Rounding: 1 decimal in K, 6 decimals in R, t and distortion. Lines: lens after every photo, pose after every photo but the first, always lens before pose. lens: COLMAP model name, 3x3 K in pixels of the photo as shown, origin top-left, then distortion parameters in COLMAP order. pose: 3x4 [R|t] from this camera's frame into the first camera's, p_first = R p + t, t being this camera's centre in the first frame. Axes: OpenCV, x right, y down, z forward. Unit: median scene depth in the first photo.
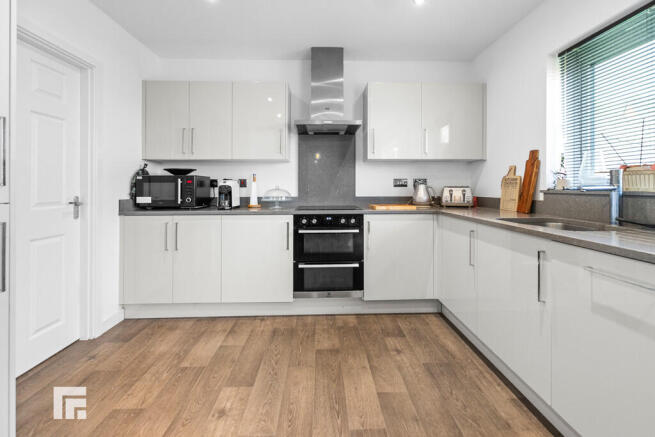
lens RADIAL K [[287.8, 0, 326.5], [0, 287.8, 188.6], [0, 0, 1]] dist [-0.006511, -0.000402]
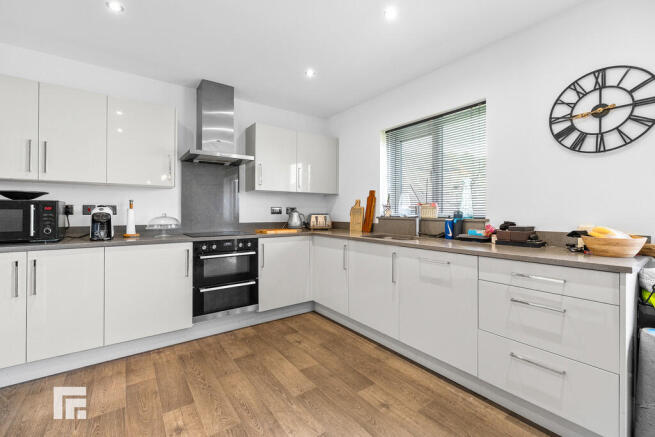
lens RADIAL K [[287.8, 0, 320.8], [0, 287.8, 212.7], [0, 0, 1]] dist [-0.006511, -0.000402]
pose [[0.828694, 0.001668, 0.559700, -0.311741], [-0.000245, 0.999997, -0.002617, -0.010632], [-0.559702, 0.002032, 0.828691, -0.103319]]
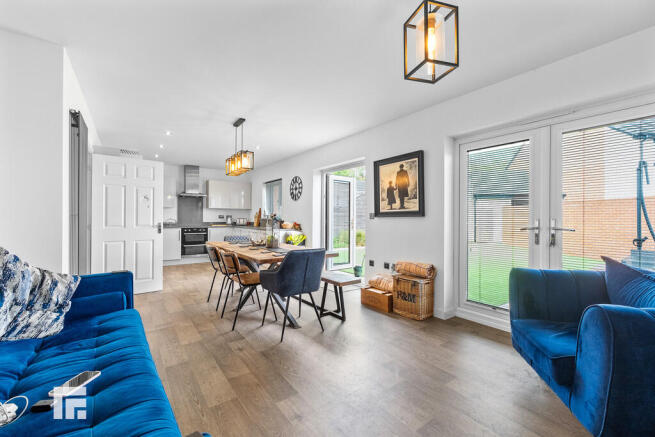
lens RADIAL K [[287.8, 0, 334.7], [0, 287.8, 217.3], [0, 0, 1]] dist [-0.006511, -0.000402]
pose [[0.806753, 0.012220, 0.590762, -0.560873], [-0.002702, 0.999852, -0.016993, 0.032032], [-0.590882, 0.012113, 0.806667, -2.116175]]
